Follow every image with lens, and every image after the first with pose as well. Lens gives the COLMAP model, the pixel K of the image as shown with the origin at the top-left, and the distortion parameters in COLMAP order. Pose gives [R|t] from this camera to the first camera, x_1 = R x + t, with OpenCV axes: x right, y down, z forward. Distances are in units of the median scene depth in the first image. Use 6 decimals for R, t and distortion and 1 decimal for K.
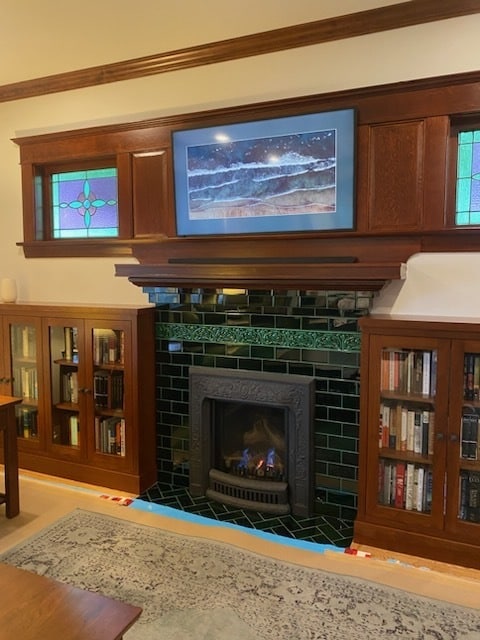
lens RADIAL K [[485.5, 0, 239.5], [0, 485.5, 314.0], [0, 0, 1]] dist [0.035157, -0.000395]
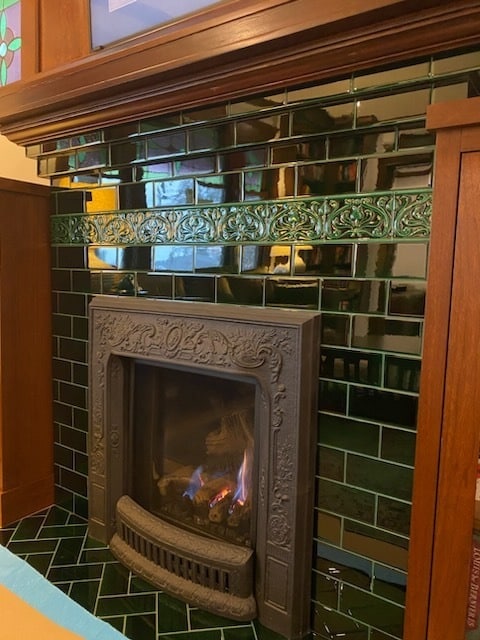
lens RADIAL K [[485.5, 0, 238.7], [0, 485.5, 326.6], [0, 0, 1]] dist [0.035157, -0.000395]
pose [[0.979914, 0.049130, -0.193272, 0.157363], [-0.045723, 0.998711, 0.022051, 0.128962], [0.194106, -0.012772, 0.980897, 0.542893]]
